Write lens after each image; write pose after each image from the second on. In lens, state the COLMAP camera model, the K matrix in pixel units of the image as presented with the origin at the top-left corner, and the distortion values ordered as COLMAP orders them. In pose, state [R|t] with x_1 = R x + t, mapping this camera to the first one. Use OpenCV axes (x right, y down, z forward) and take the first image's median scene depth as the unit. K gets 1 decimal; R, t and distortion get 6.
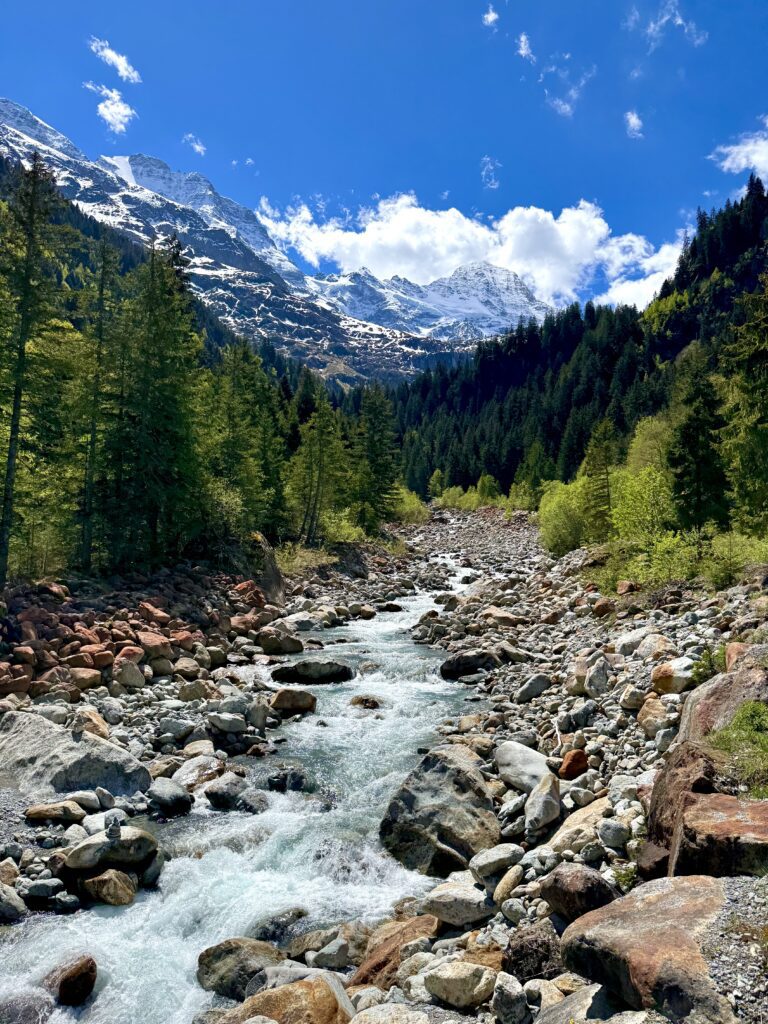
lens RADIAL K [[764.2, 0, 384.0], [0, 764.2, 512.0], [0, 0, 1]] dist [-0.002981, -0.001912]
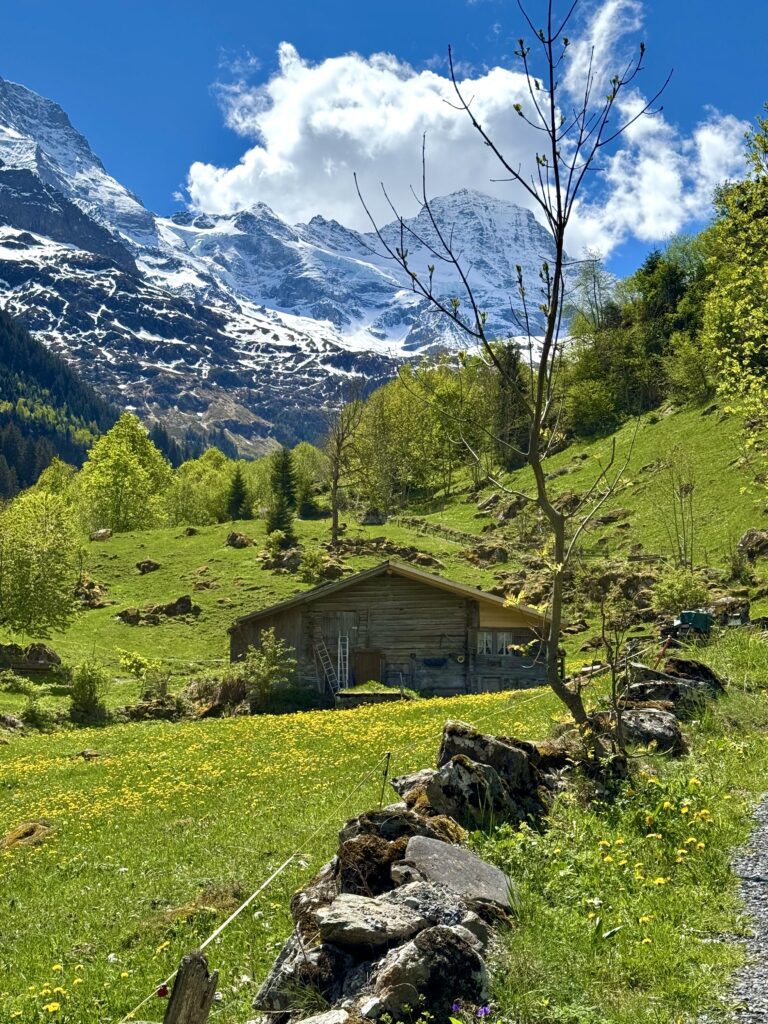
lens RADIAL K [[1454.7, 0, 384.0], [0, 1454.7, 512.0], [0, 0, 1]] dist [0.117964, -0.000936]
pose [[0.998291, -0.006145, 0.058111, 0.000931], [0.011174, 0.996179, -0.086615, 0.004691], [-0.057356, 0.087116, 0.994546, -0.179741]]
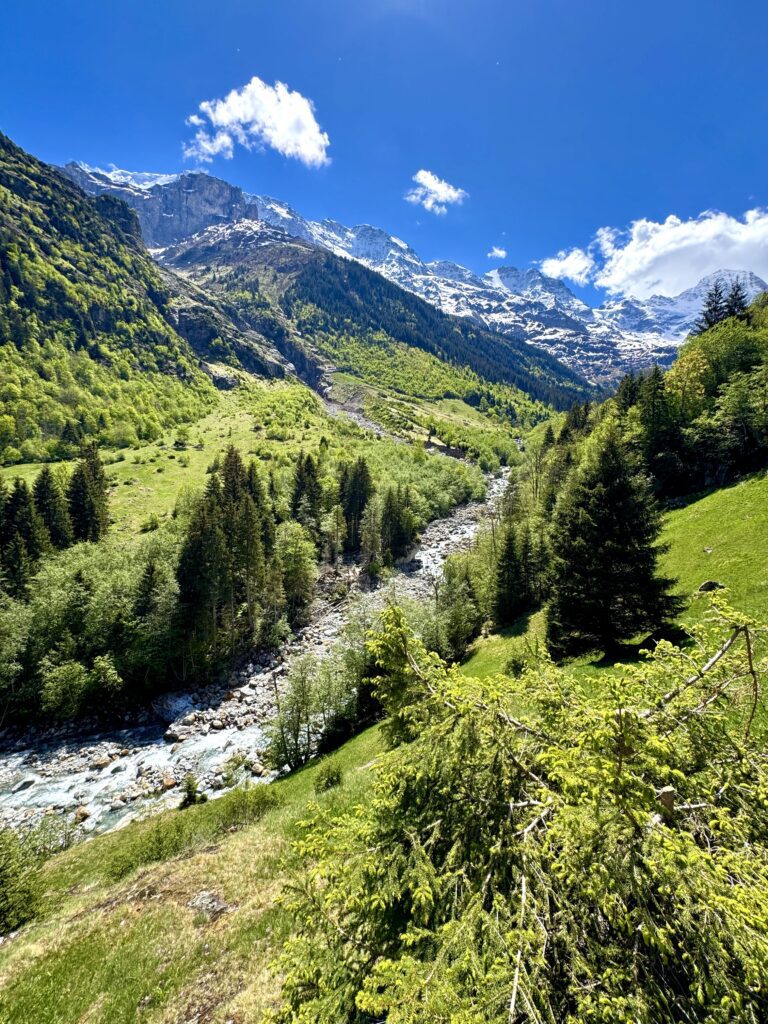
lens RADIAL K [[403.3, 0, 384.0], [0, 403.3, 512.0], [0, 0, 1]] dist [-0.003493, -0.000063]
pose [[0.846388, 0.037685, -0.531232, 0.004450], [0.044533, 0.988992, 0.141110, 0.013335], [0.530702, -0.143091, 0.835392, -0.320153]]
